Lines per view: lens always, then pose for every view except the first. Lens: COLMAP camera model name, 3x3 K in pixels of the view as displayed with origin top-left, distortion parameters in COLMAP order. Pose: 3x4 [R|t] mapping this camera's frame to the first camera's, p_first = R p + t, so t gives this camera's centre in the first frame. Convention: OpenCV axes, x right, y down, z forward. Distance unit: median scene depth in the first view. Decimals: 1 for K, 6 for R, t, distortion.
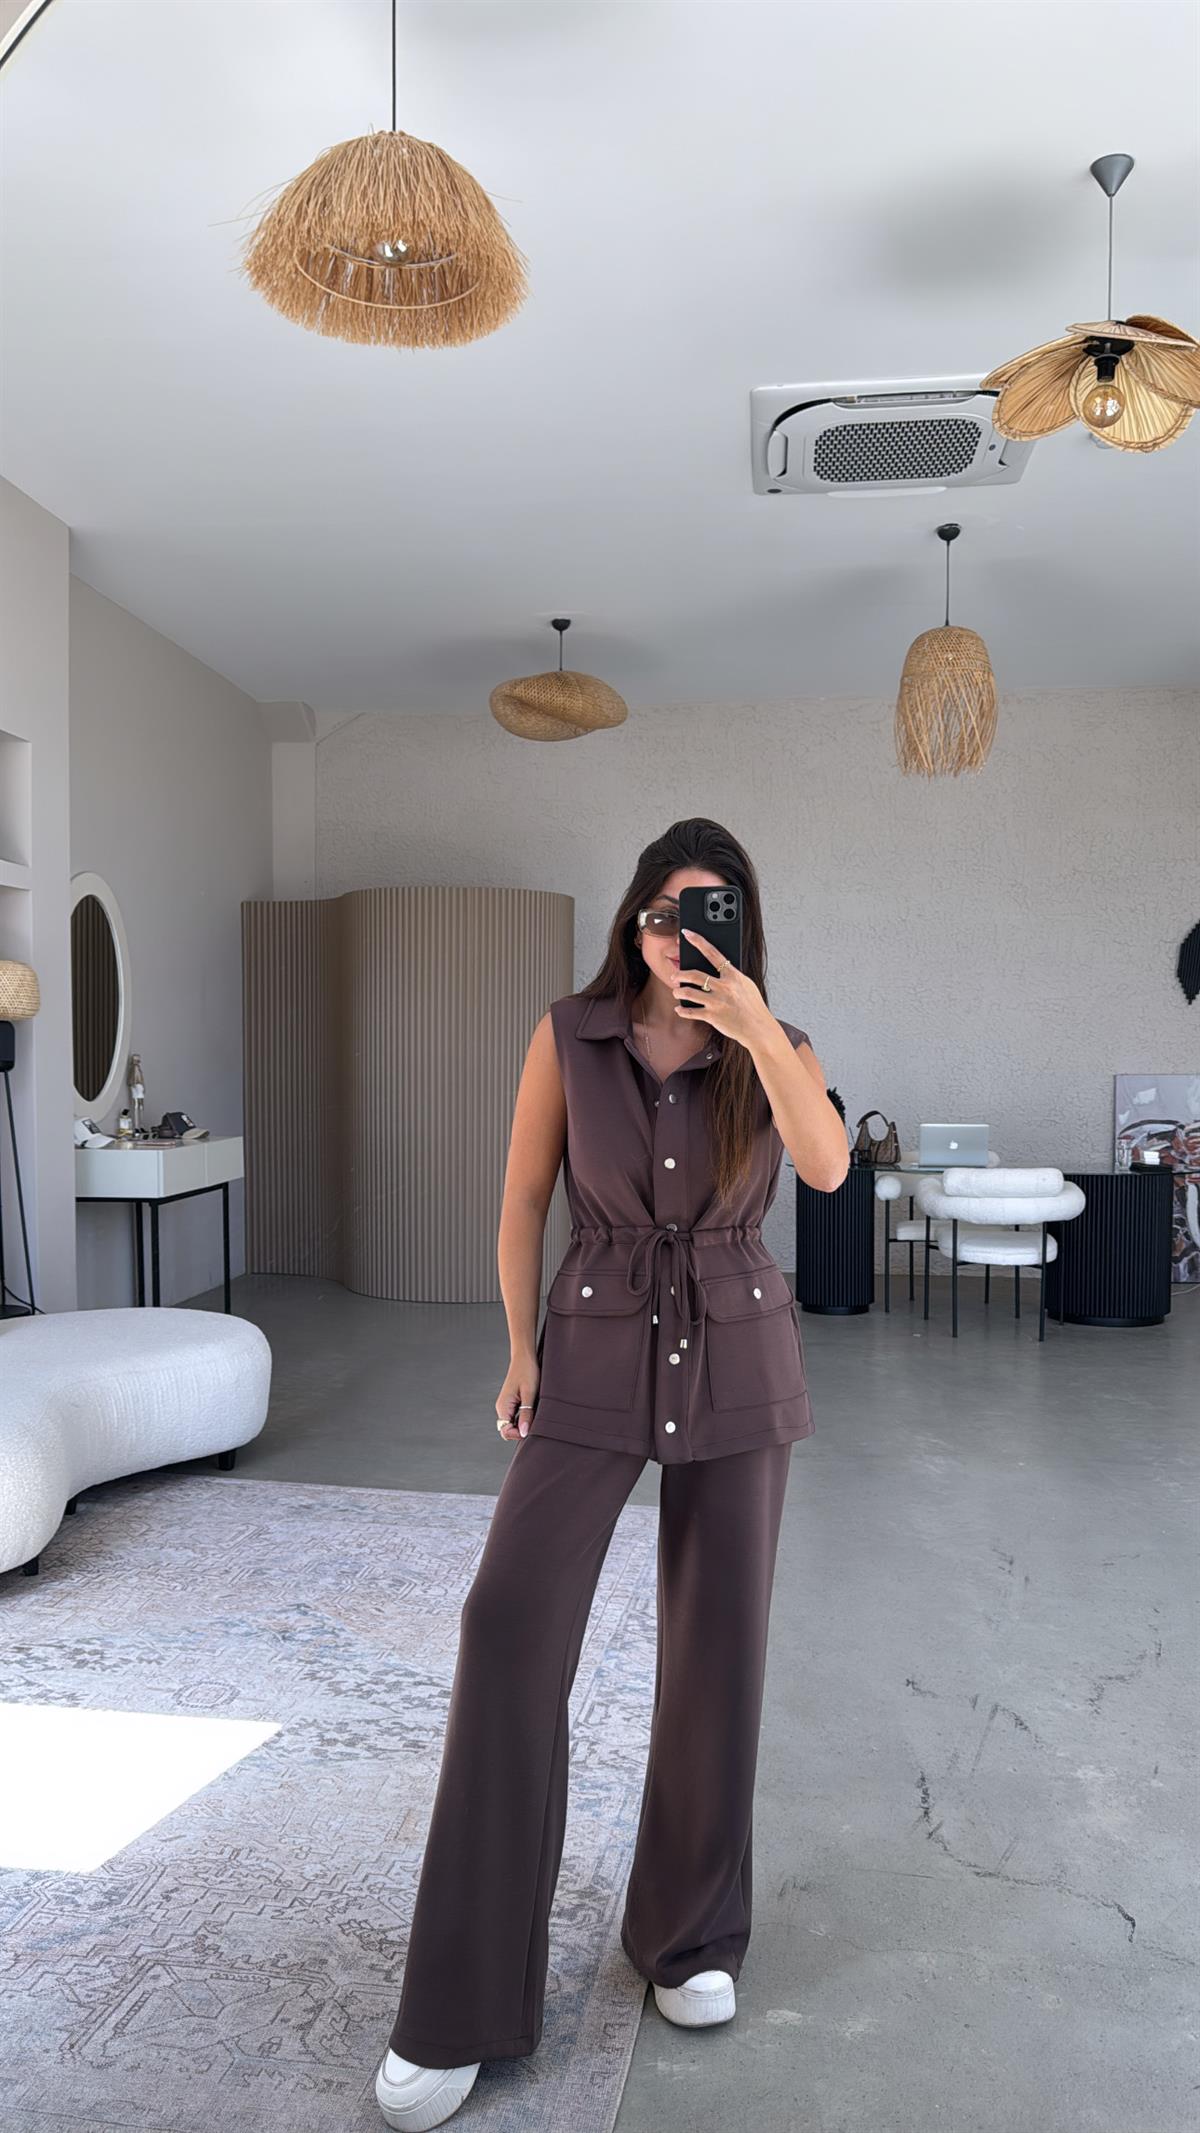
lens RADIAL K [[1399.4, 0, 657.4], [0, 1399.4, 1077.9], [0, 0, 1]] dist [0.002120, -0.027931]
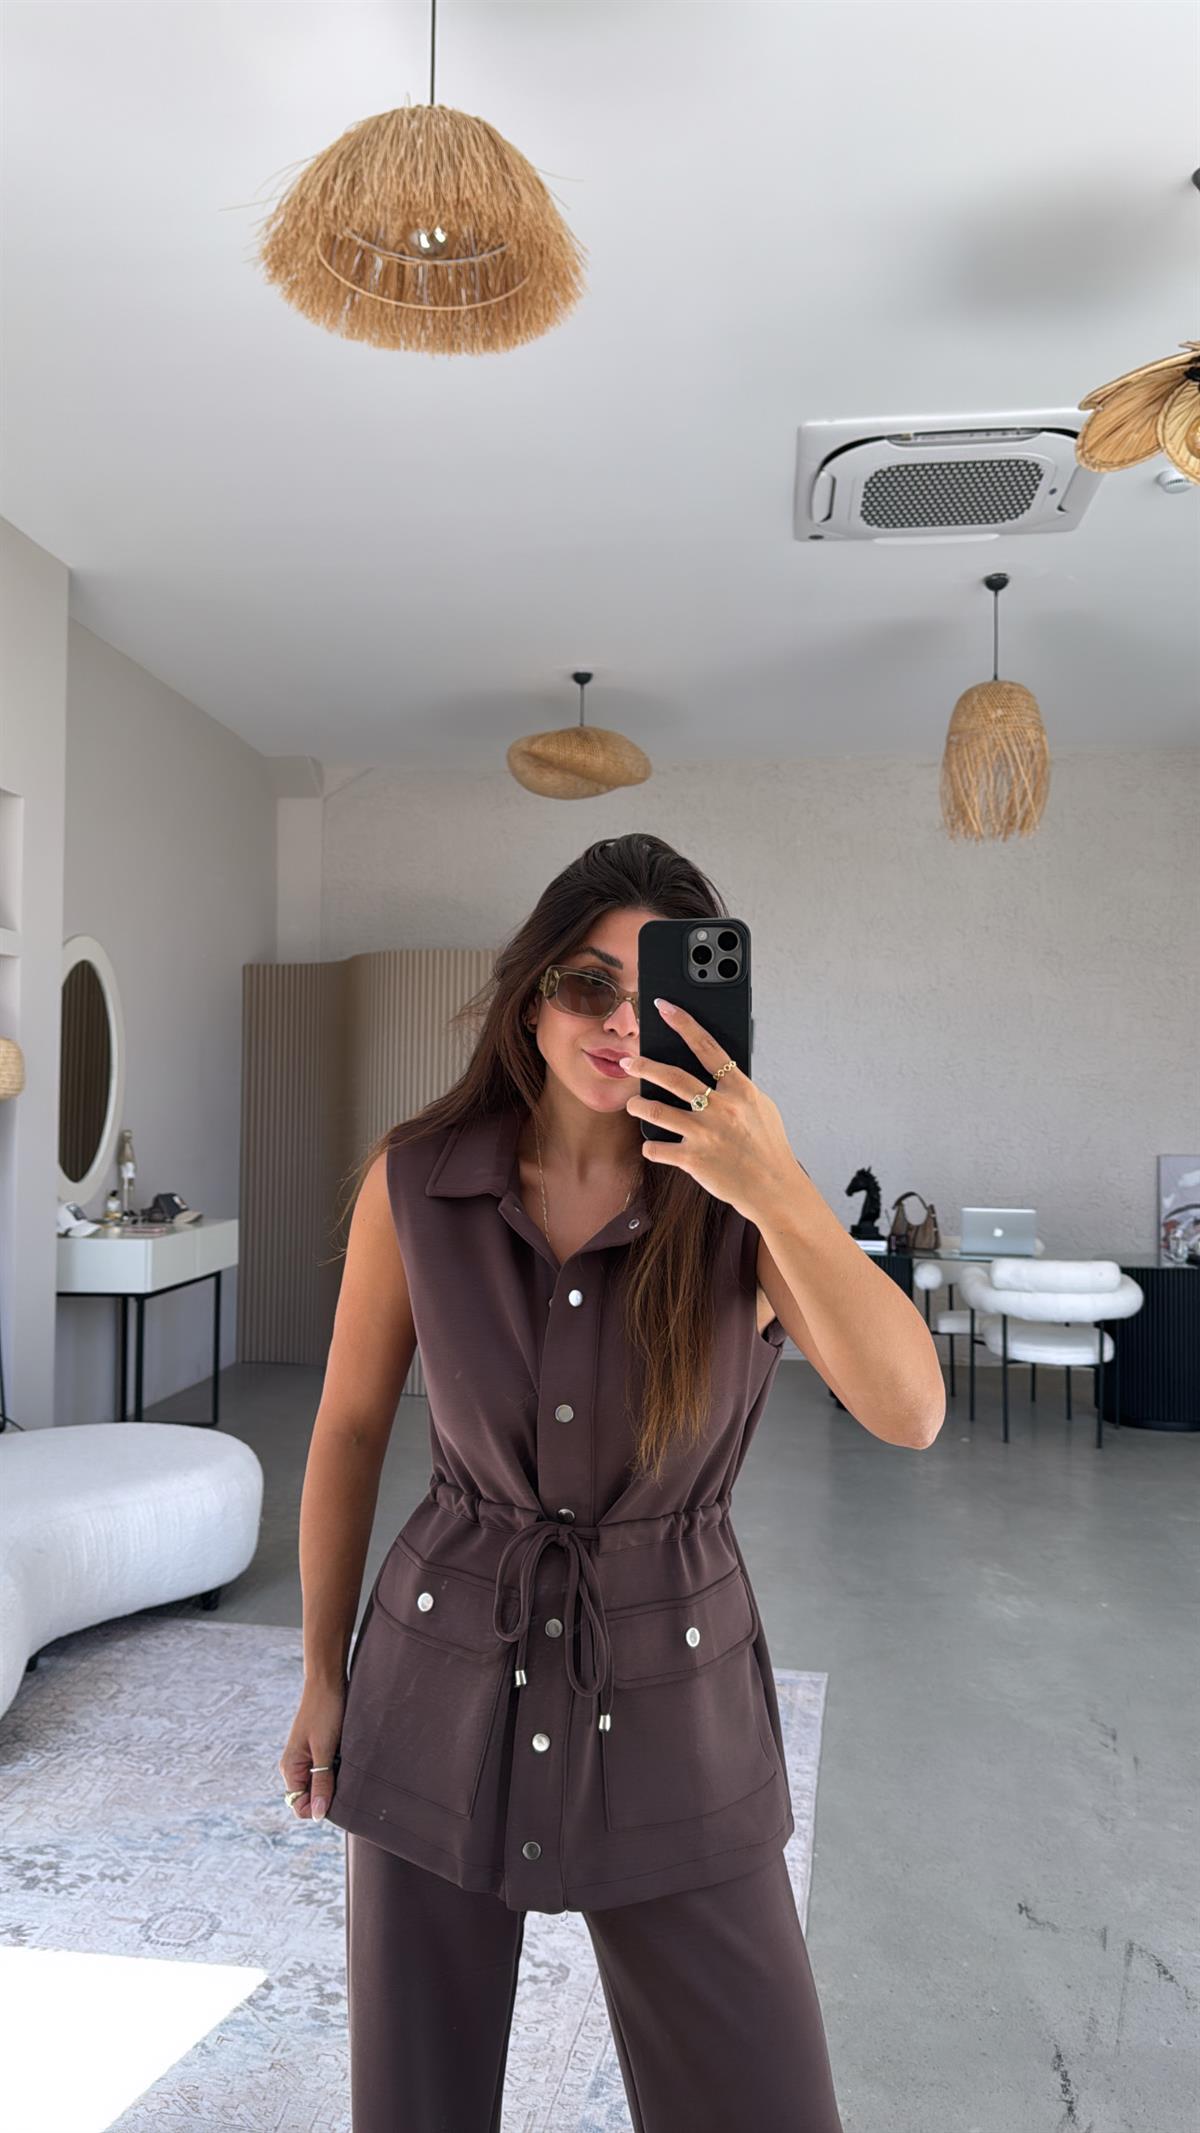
lens RADIAL K [[1391.4, 0, 654.8], [0, 1391.4, 1068.8], [0, 0, 1]] dist [0.001890, -0.018535]
pose [[0.999969, 0.006640, 0.004172, -0.045323], [-0.006430, 0.998807, -0.048406, -0.028327], [-0.004488, 0.048378, 0.998819, 0.142462]]
